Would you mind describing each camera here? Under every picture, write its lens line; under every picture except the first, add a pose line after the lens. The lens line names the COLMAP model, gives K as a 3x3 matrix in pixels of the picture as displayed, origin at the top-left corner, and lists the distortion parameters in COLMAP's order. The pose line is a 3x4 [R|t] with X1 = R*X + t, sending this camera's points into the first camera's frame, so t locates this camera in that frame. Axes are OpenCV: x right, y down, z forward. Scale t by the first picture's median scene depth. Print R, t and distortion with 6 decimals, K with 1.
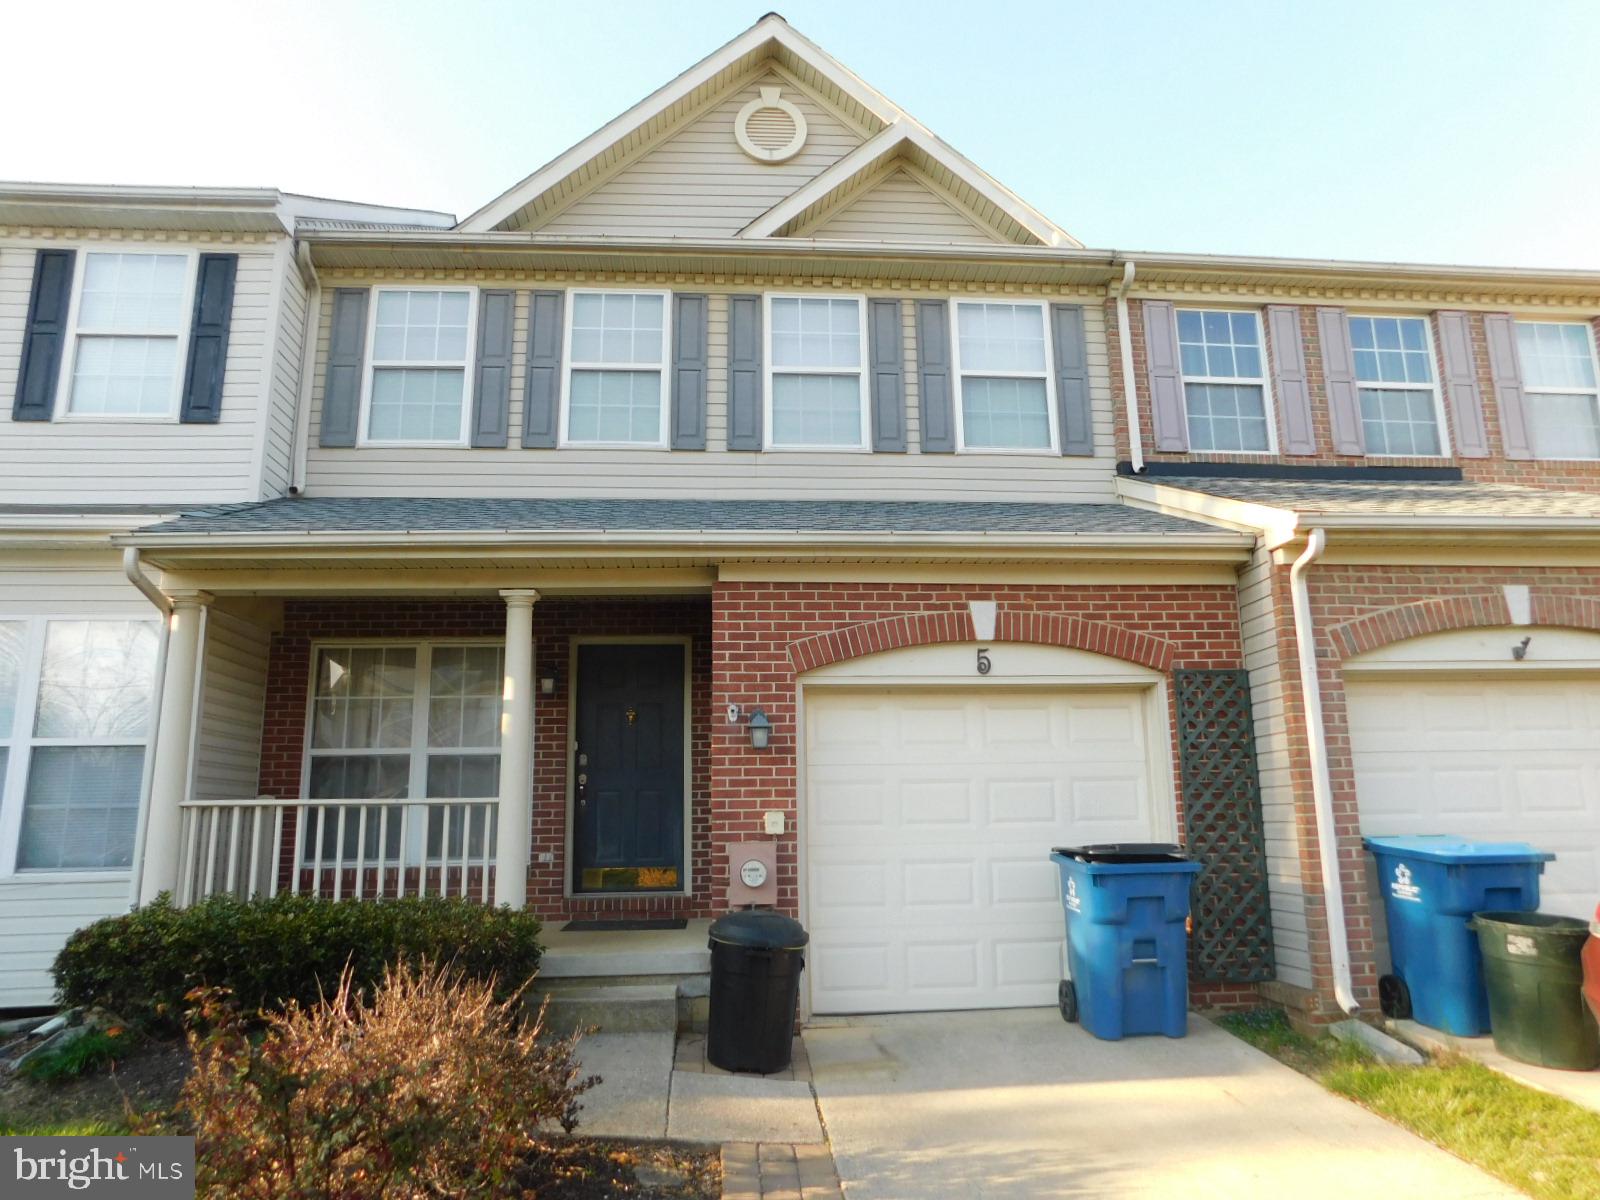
lens RADIAL K [[1056.3, 0, 800.0], [0, 1056.3, 600.0], [0, 0, 1]] dist [-0.071276, 0.057375]
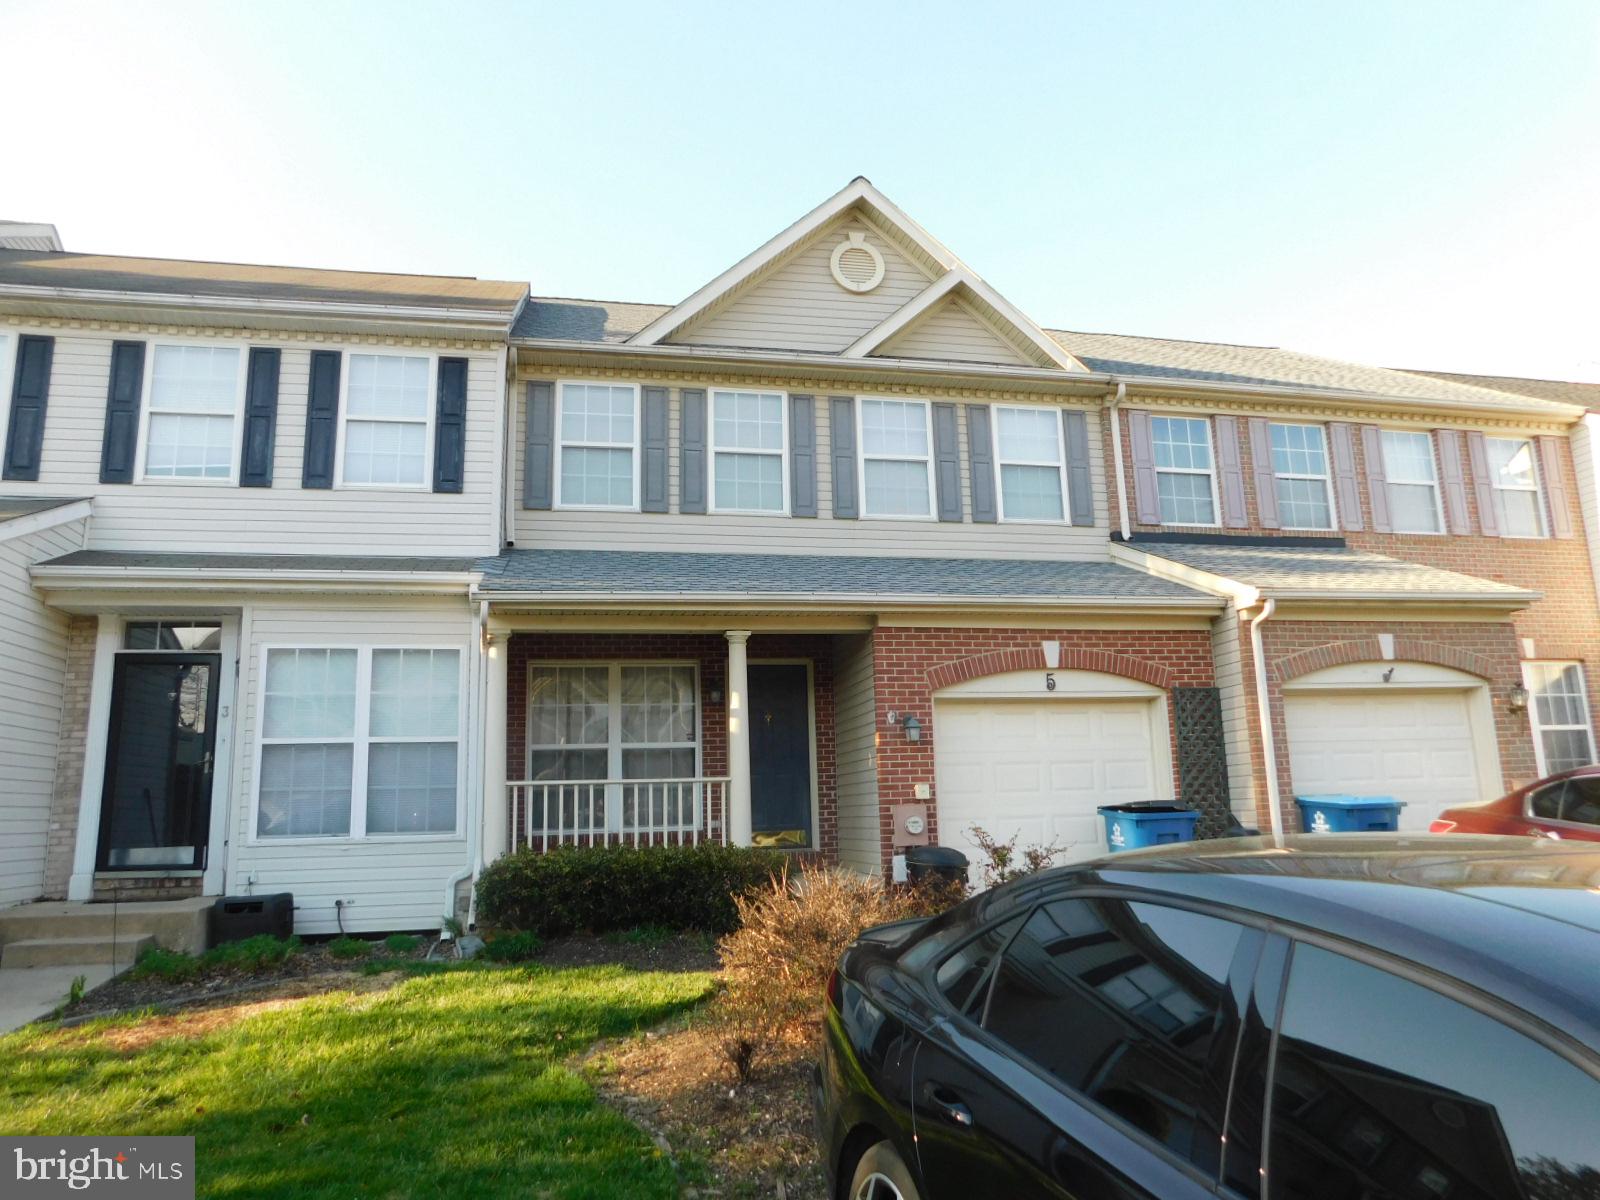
lens RADIAL K [[1102.1, 0, 800.0], [0, 1102.1, 600.0], [0, 0, 1]] dist [-0.070005, 0.054090]
pose [[0.991258, 0.012763, 0.131322, -0.317392], [-0.013892, 0.999874, 0.007685, -0.053152], [-0.131208, -0.009443, 0.991310, -0.401658]]
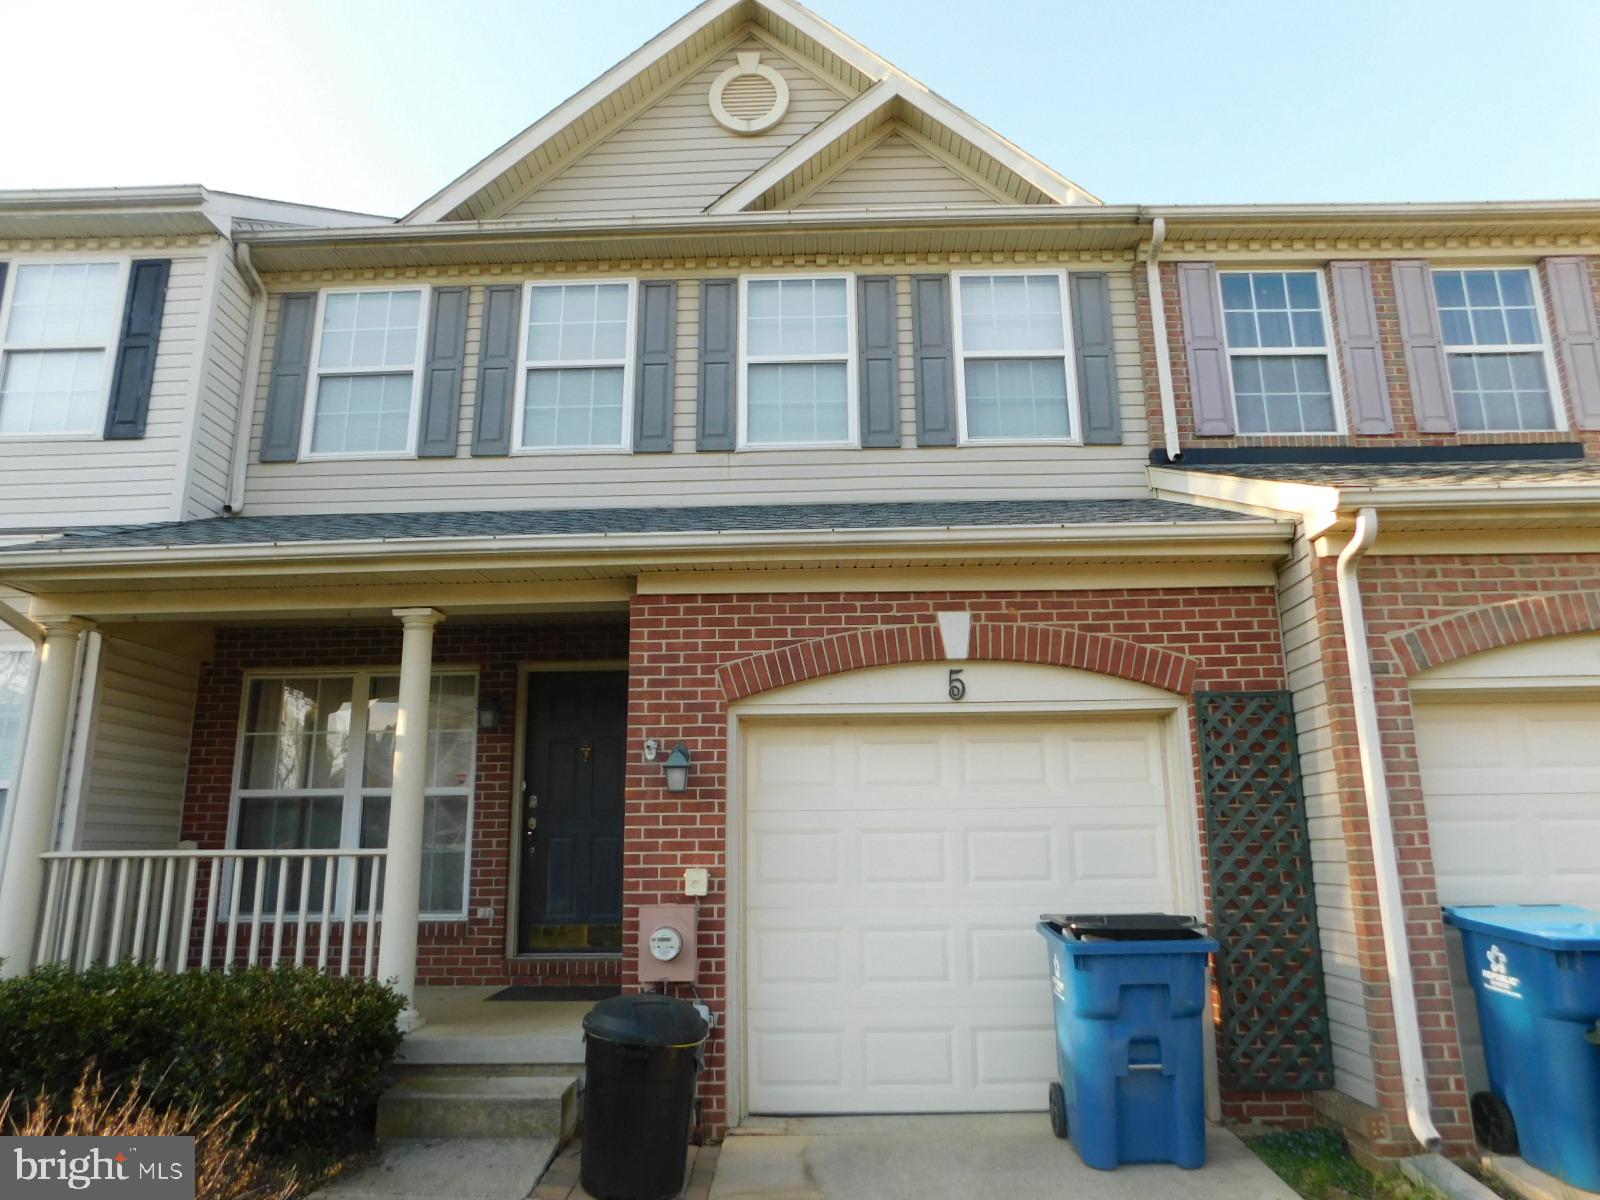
lens RADIAL K [[1056.3, 0, 800.0], [0, 1056.3, 600.0], [0, 0, 1]] dist [-0.071276, 0.057375]
pose [[0.994503, -0.020563, -0.102668, 0.116384], [0.017722, 0.999437, -0.028504, 0.011217], [0.103196, 0.026527, 0.994307, 0.139619]]
